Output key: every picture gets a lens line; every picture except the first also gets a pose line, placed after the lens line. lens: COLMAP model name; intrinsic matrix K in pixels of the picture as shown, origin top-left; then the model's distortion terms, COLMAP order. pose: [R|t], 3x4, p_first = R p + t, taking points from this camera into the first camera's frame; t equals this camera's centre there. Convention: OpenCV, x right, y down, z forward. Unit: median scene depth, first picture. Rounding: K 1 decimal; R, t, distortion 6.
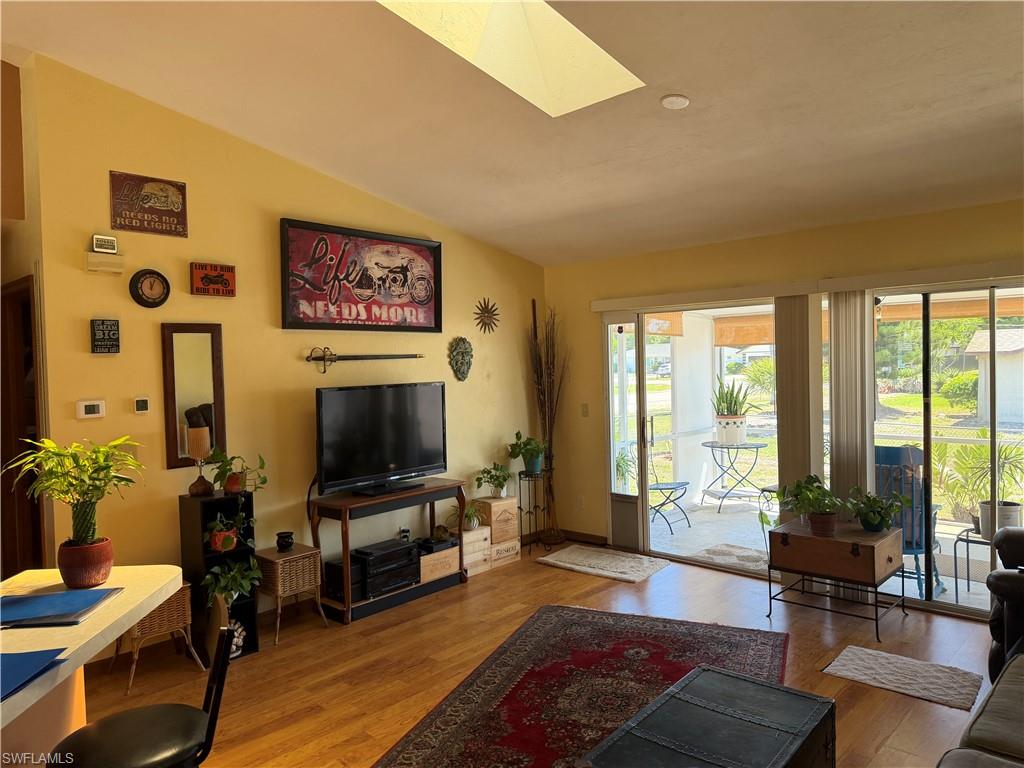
lens RADIAL K [[743.9, 0, 512.0], [0, 743.9, 384.0], [0, 0, 1]] dist [0.095836, -0.087474]
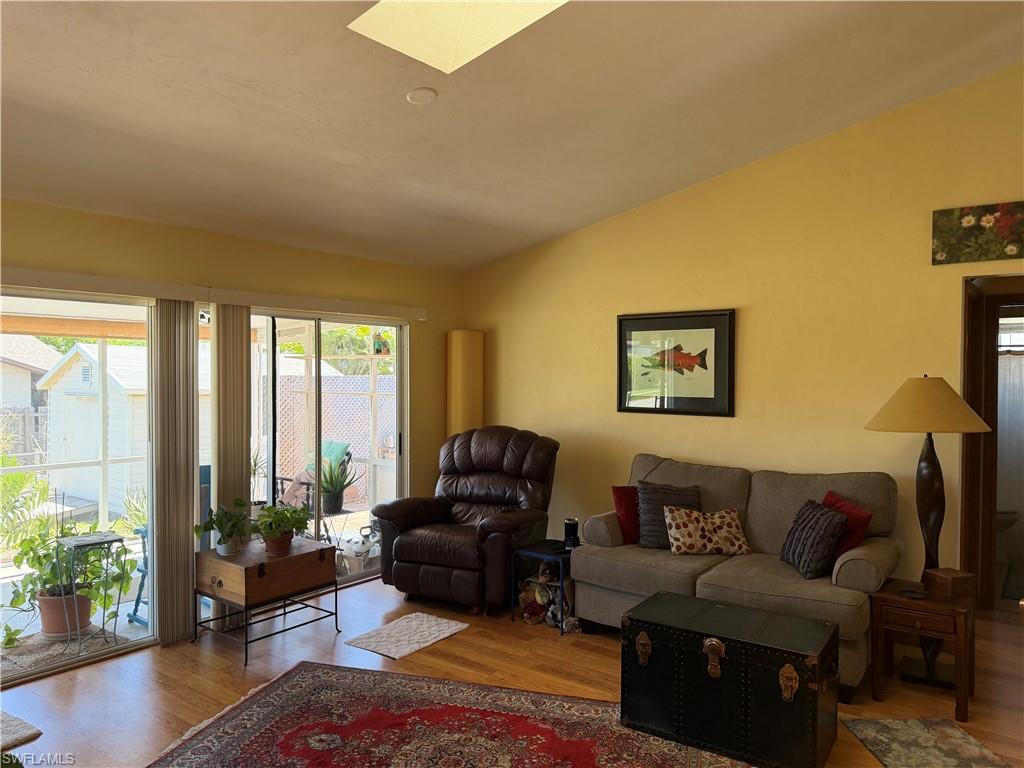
lens RADIAL K [[743.9, 0, 512.0], [0, 743.9, 384.0], [0, 0, 1]] dist [0.095836, -0.087474]
pose [[-0.107479, 0.014833, 0.994097, -0.639974], [0.037879, 0.999224, -0.010814, 0.002656], [-0.993485, 0.036493, -0.107958, 0.871217]]
